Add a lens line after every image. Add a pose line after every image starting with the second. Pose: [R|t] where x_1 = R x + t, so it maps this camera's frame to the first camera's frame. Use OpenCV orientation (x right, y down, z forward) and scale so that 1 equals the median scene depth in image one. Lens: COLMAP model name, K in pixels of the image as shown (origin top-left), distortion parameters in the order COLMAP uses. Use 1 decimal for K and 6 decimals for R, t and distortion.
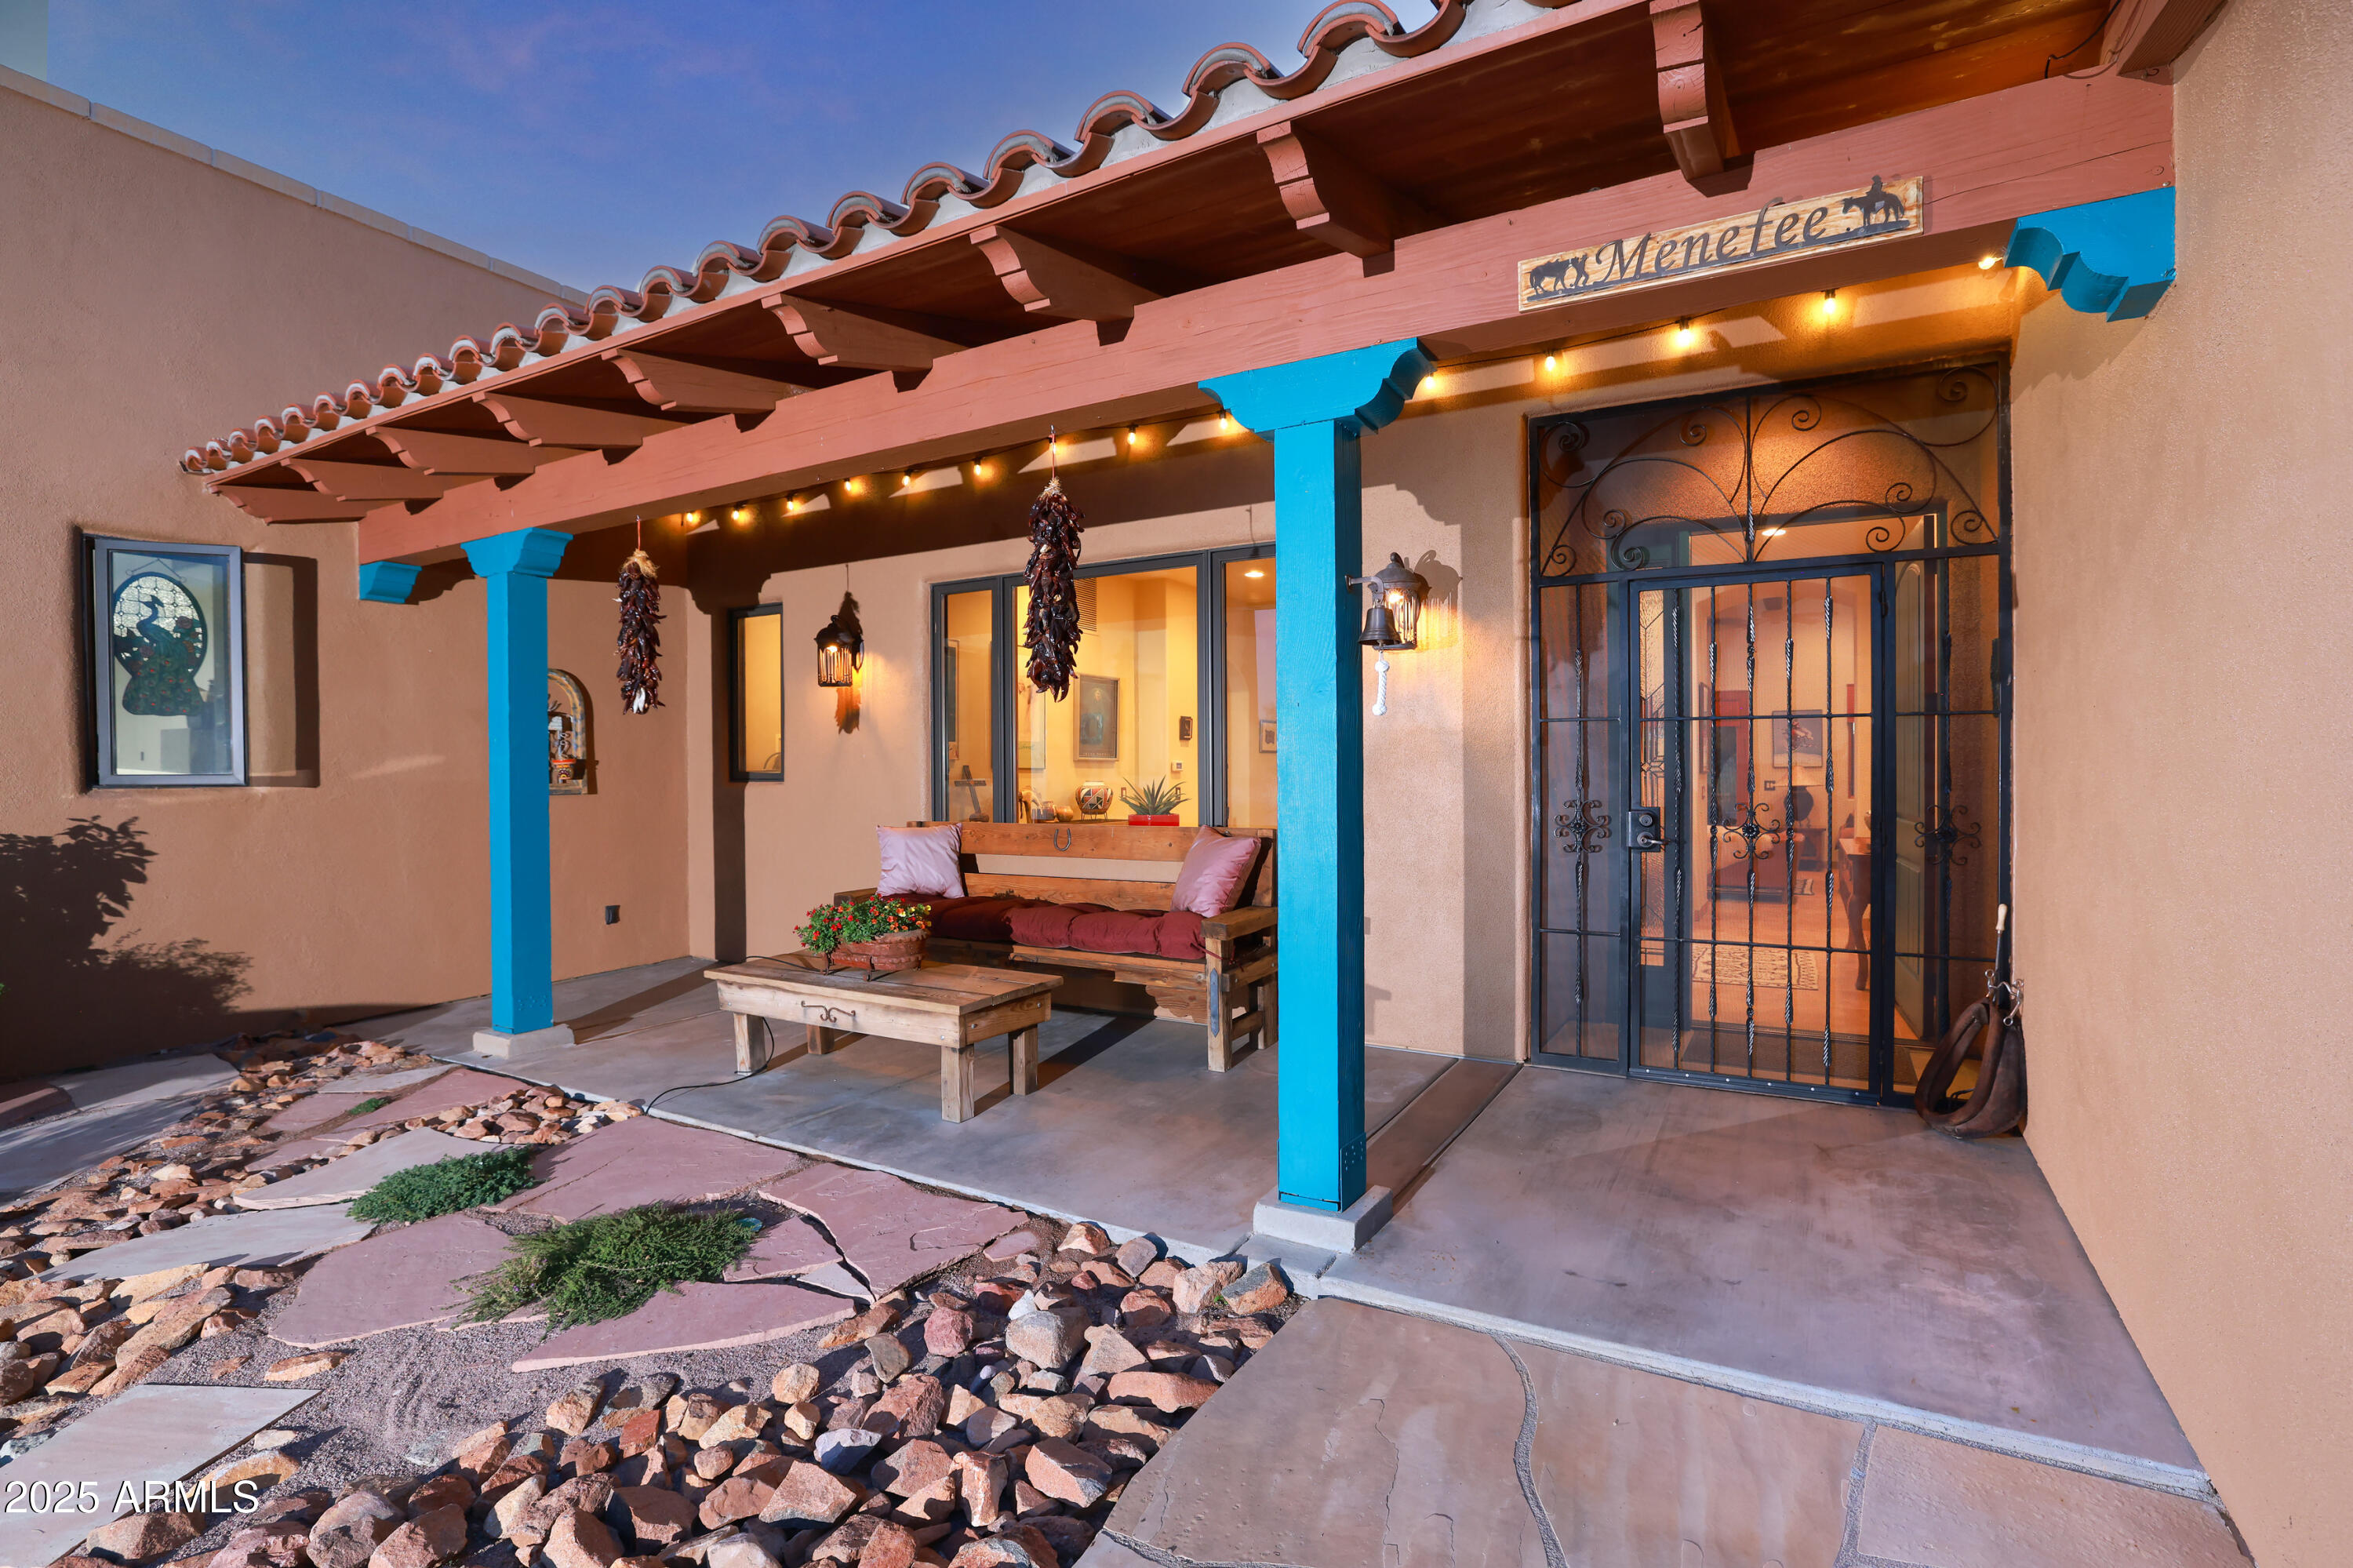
lens RADIAL K [[1015.1, 0, 1176.5], [0, 1015.1, 784.0], [0, 0, 1]] dist [-0.034496, 0.000120]
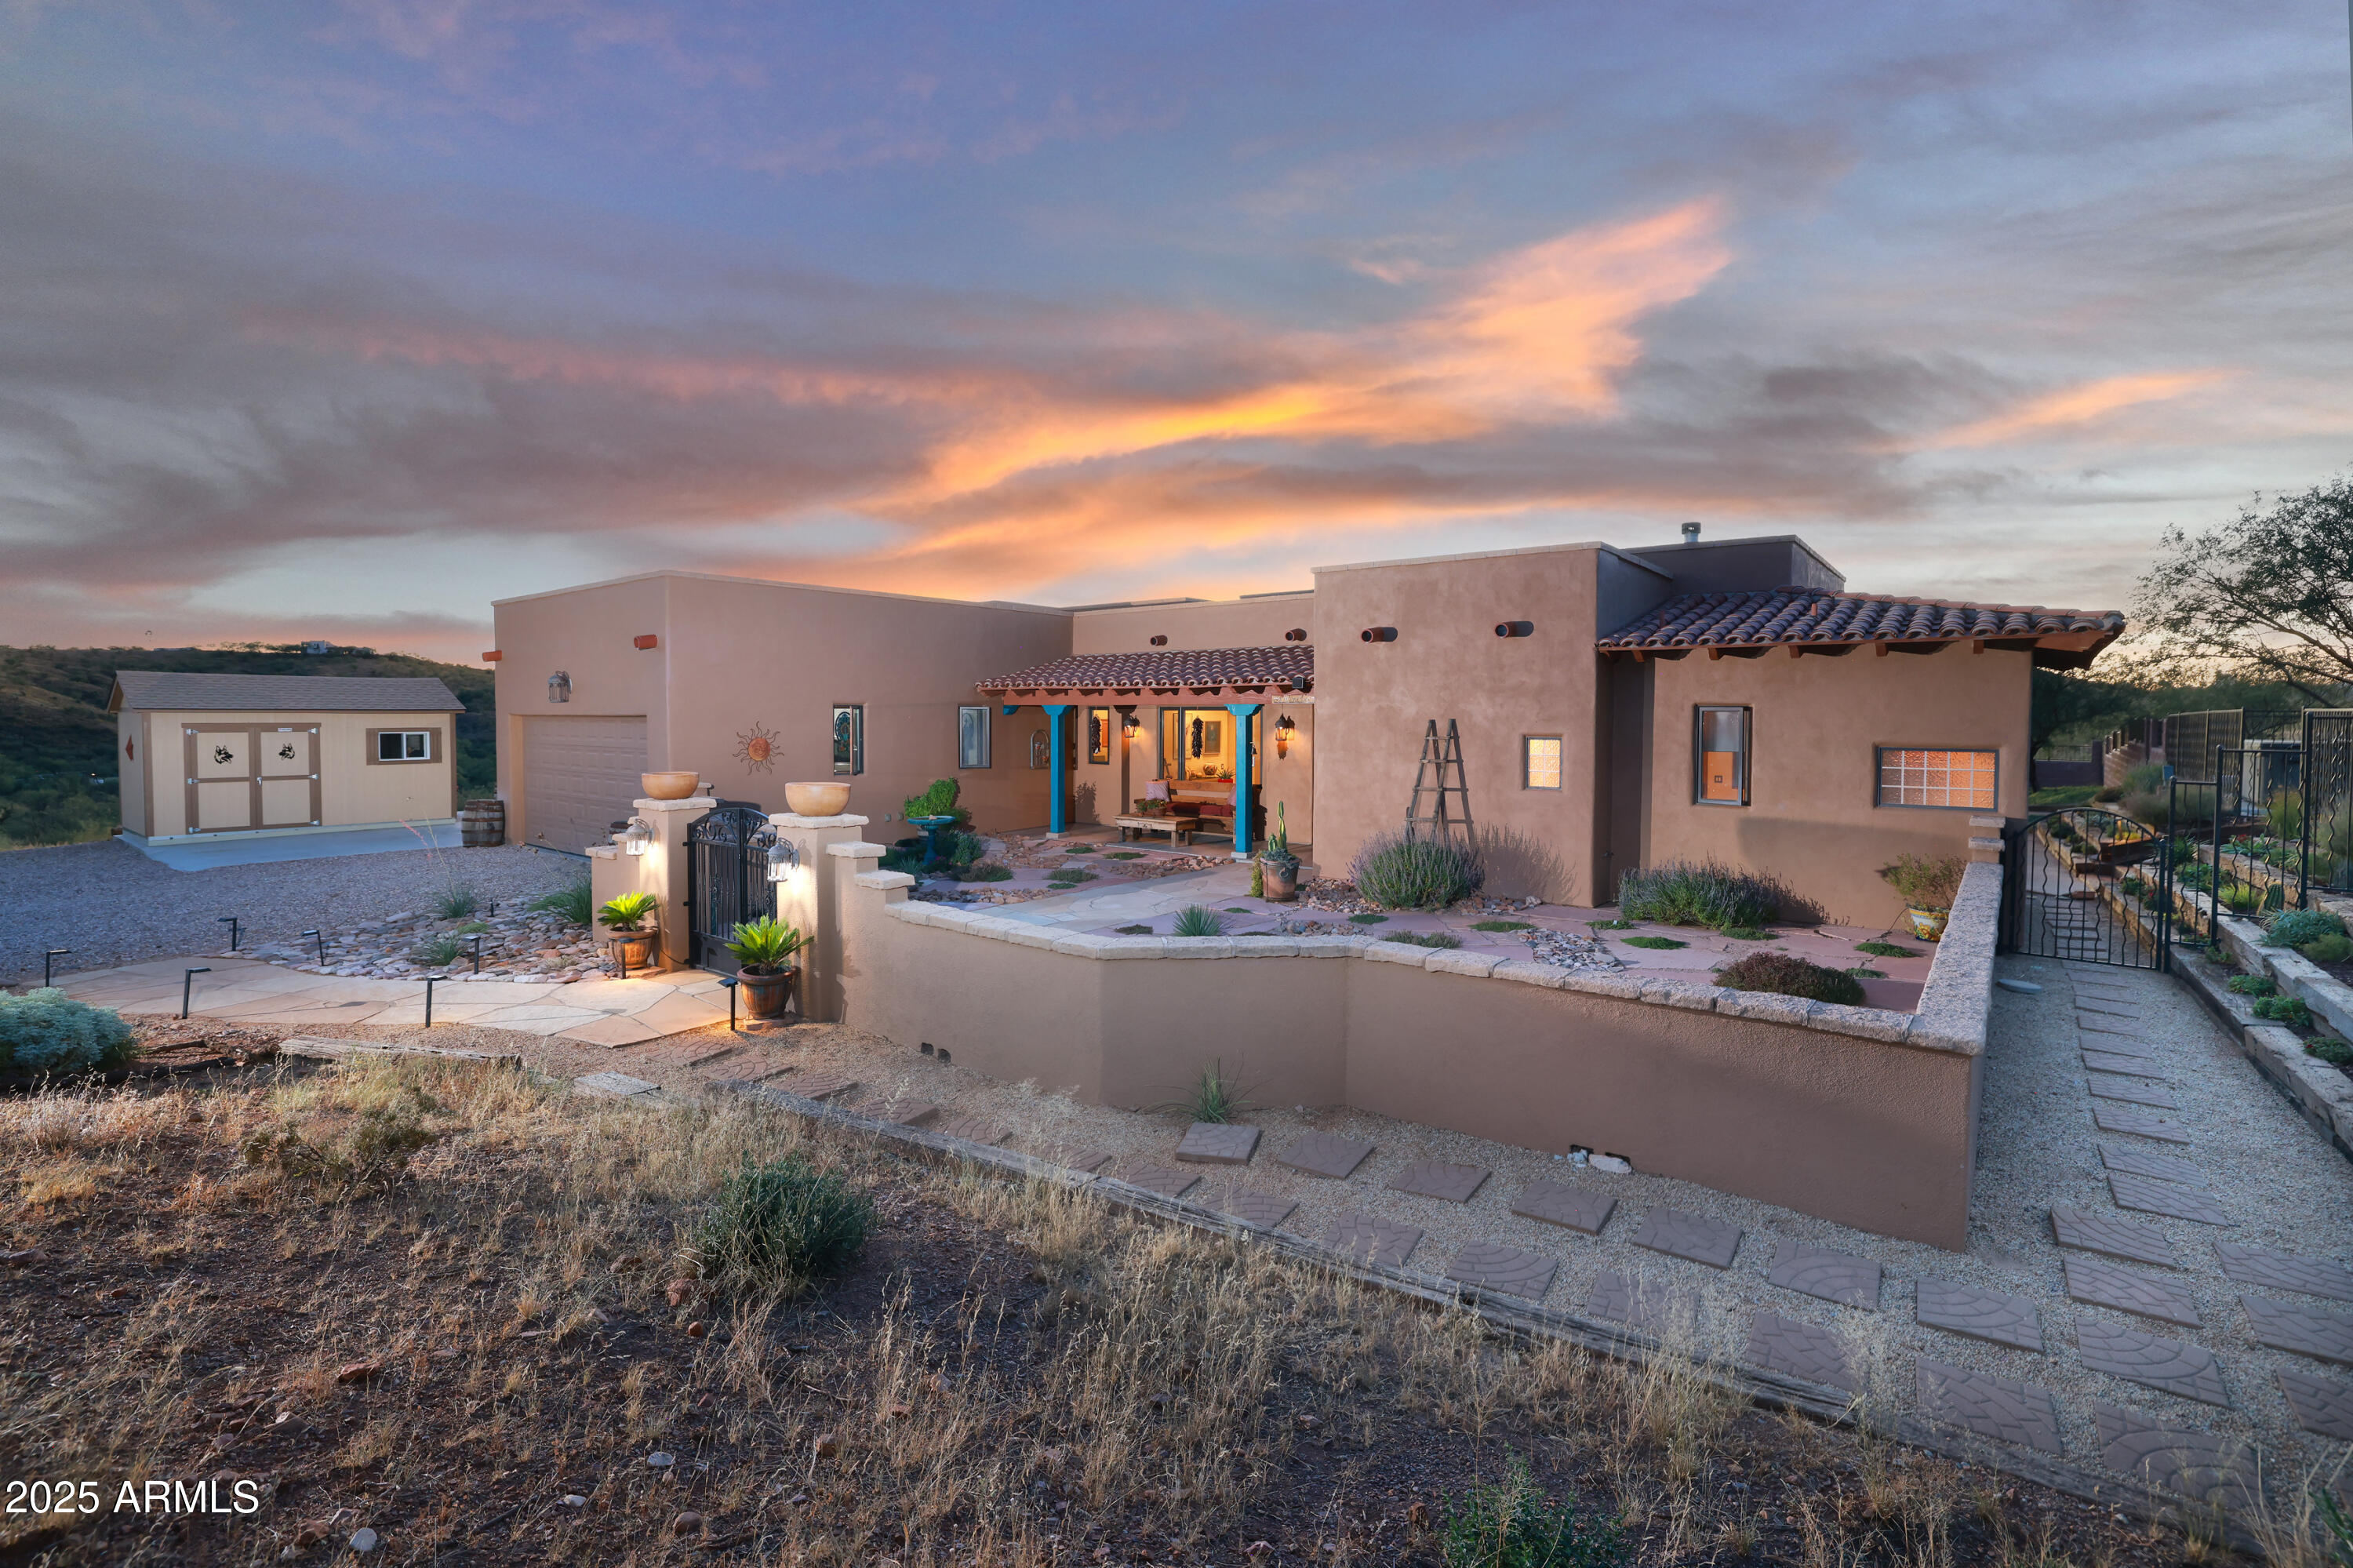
lens RADIAL K [[1091.2, 0, 1179.7], [0, 1091.2, 740.1], [0, 0, 1]] dist [-0.001797, -0.000099]
pose [[0.991248, 0.013827, -0.131289, 0.358229], [-0.011378, 0.999747, 0.019384, -0.195406], [0.131524, -0.017720, 0.991155, -3.089595]]
